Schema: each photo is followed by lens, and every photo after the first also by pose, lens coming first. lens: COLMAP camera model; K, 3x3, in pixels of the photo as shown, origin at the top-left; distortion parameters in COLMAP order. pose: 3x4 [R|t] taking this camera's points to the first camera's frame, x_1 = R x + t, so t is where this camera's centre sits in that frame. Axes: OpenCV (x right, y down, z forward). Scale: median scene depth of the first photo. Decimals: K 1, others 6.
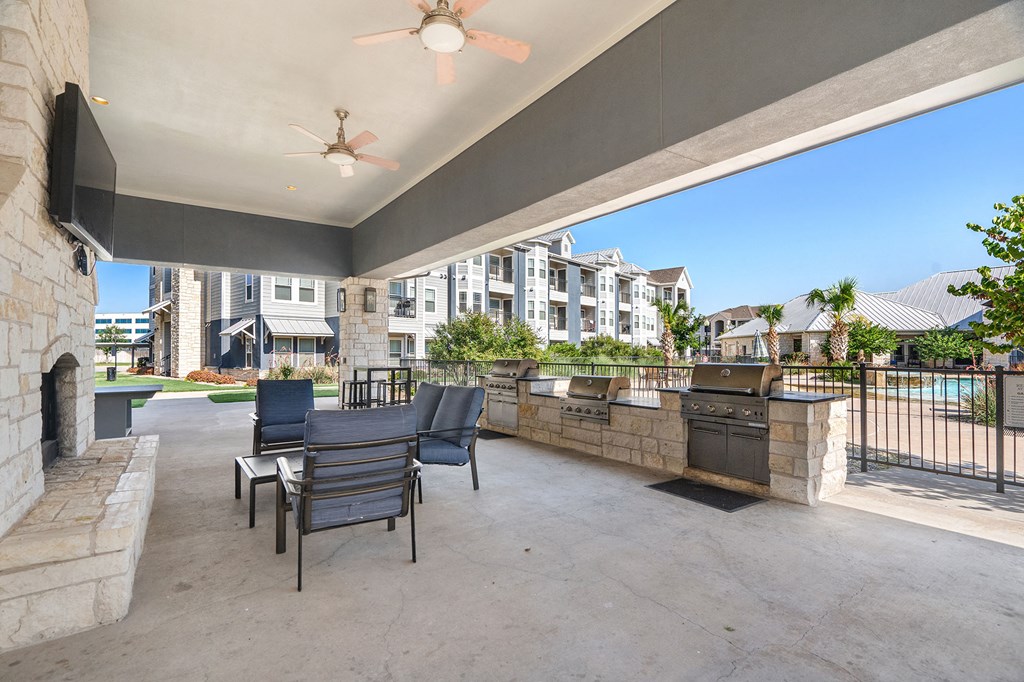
lens RADIAL K [[476.9, 0, 509.4], [0, 476.9, 346.2], [0, 0, 1]] dist [-0.001356, -0.000318]
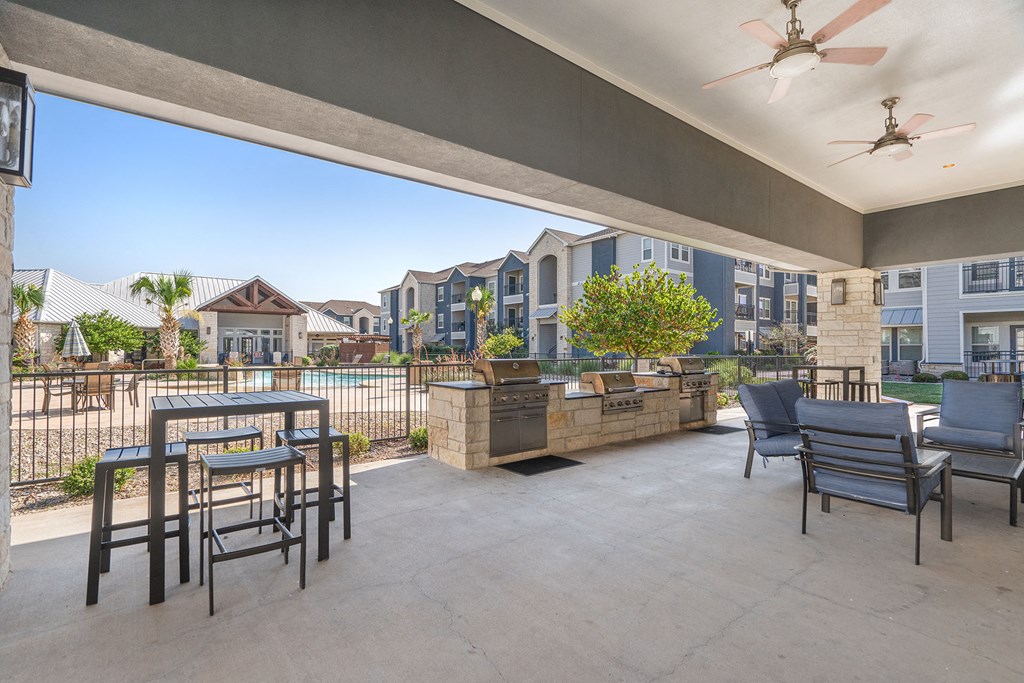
lens RADIAL K [[476.9, 0, 509.4], [0, 476.9, 346.7], [0, 0, 1]] dist [-0.001356, -0.000318]
pose [[-0.111799, 0.007568, 0.993702, -0.303968], [-0.015262, 0.999840, -0.009332, 0.005643], [-0.993614, -0.016209, -0.111666, 0.458587]]
